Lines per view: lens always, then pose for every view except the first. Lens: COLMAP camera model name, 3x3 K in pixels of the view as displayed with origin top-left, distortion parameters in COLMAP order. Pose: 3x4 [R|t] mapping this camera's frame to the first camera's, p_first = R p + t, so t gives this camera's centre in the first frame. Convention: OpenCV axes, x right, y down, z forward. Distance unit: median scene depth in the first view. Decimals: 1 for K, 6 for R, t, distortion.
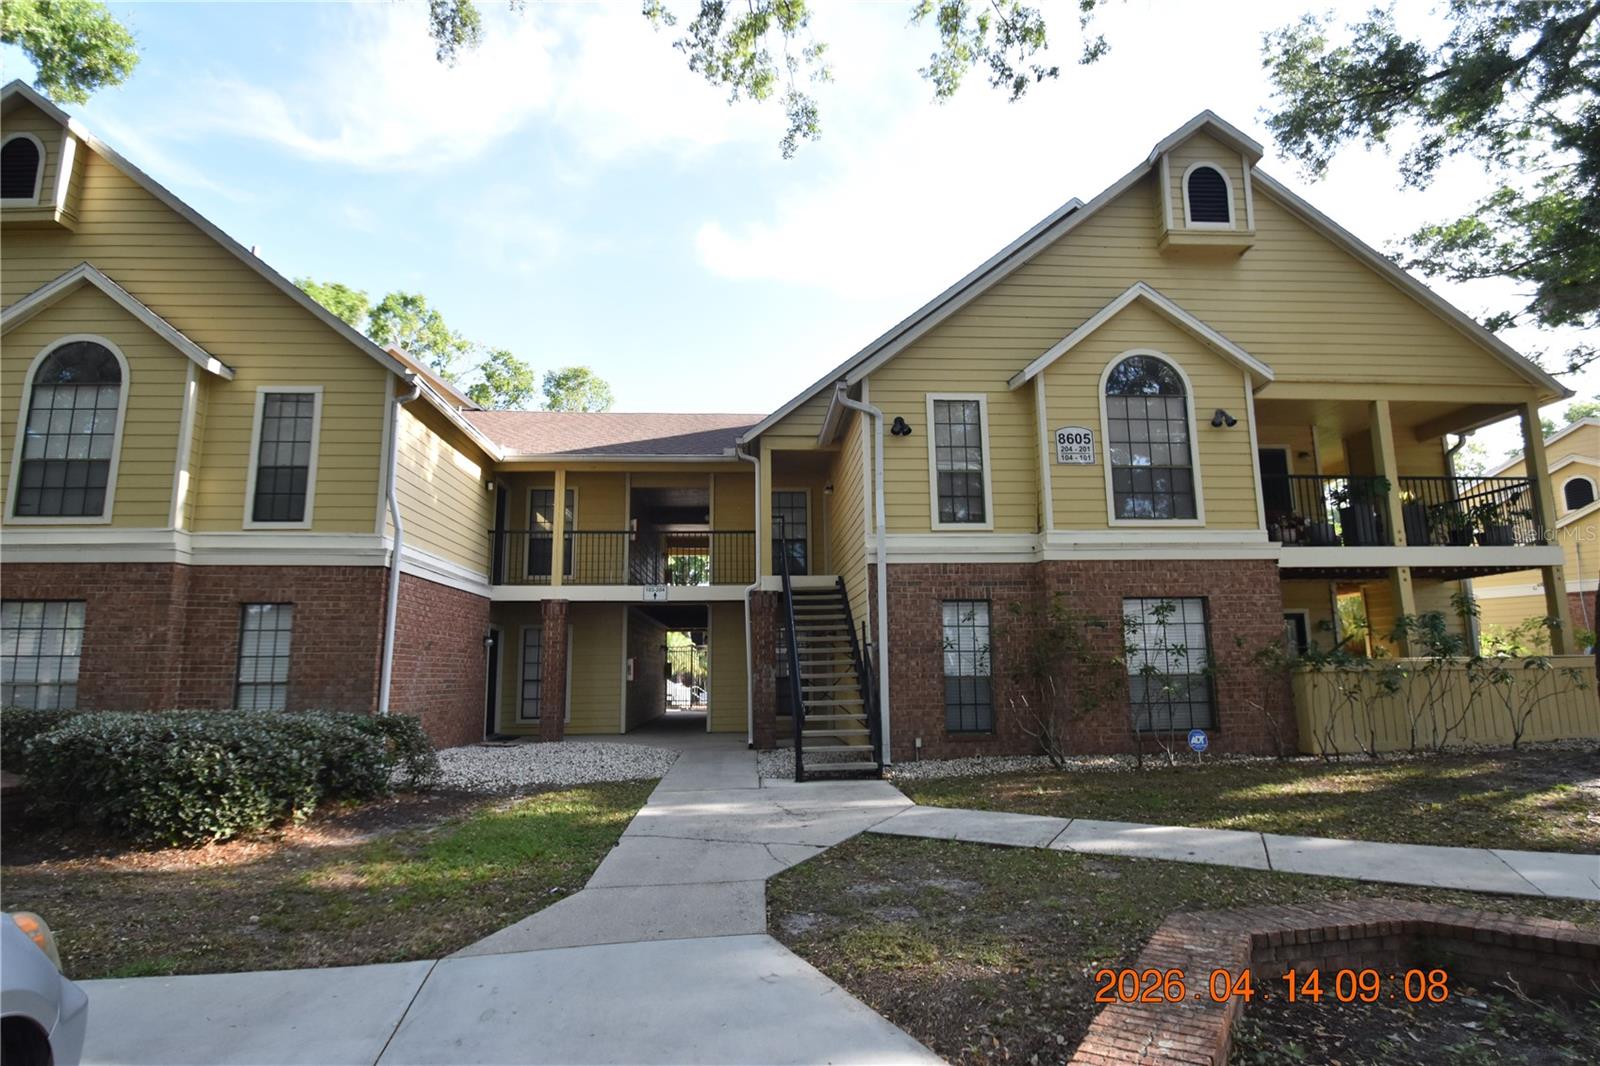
lens RADIAL K [[832.2, 0, 804.0], [0, 832.2, 536.8], [0, 0, 1]] dist [-0.010032, -0.006917]
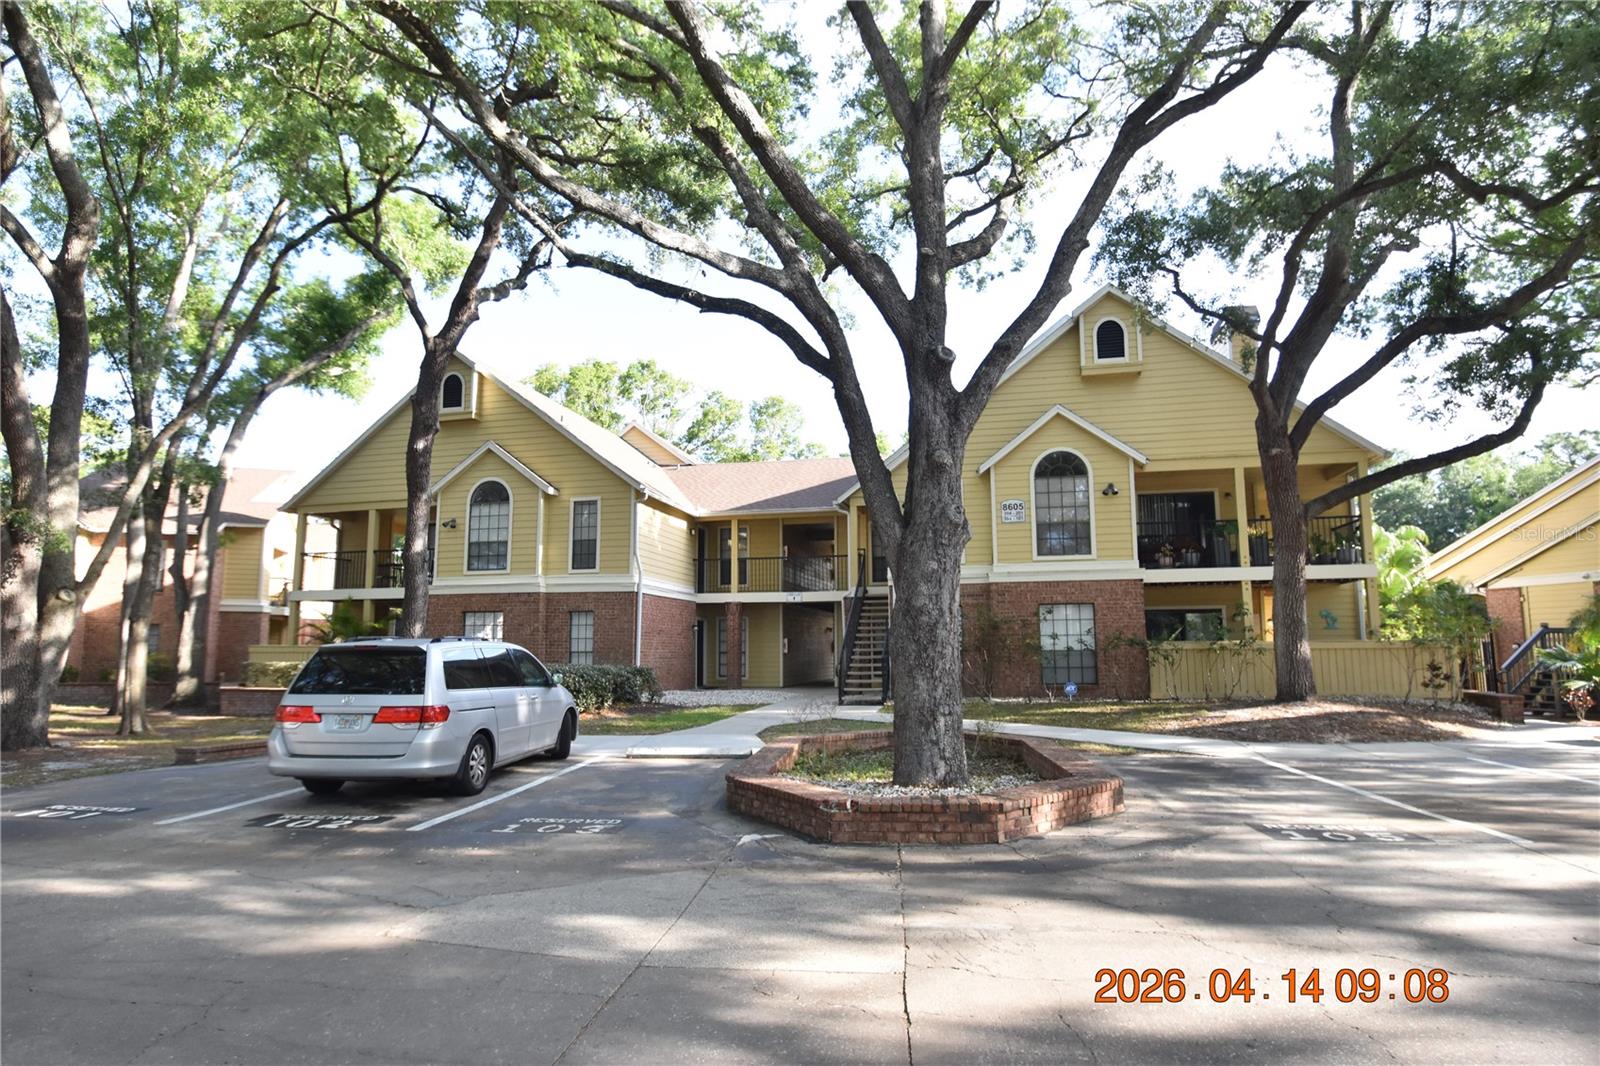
lens RADIAL K [[886.2, 0, 802.3], [0, 886.2, 534.8], [0, 0, 1]] dist [-0.004529, 0.000092]
pose [[0.959065, -0.030127, -0.281579, 0.421406], [0.039670, 0.998813, 0.028251, -0.129845], [0.280393, -0.038265, 0.959122, -0.803587]]
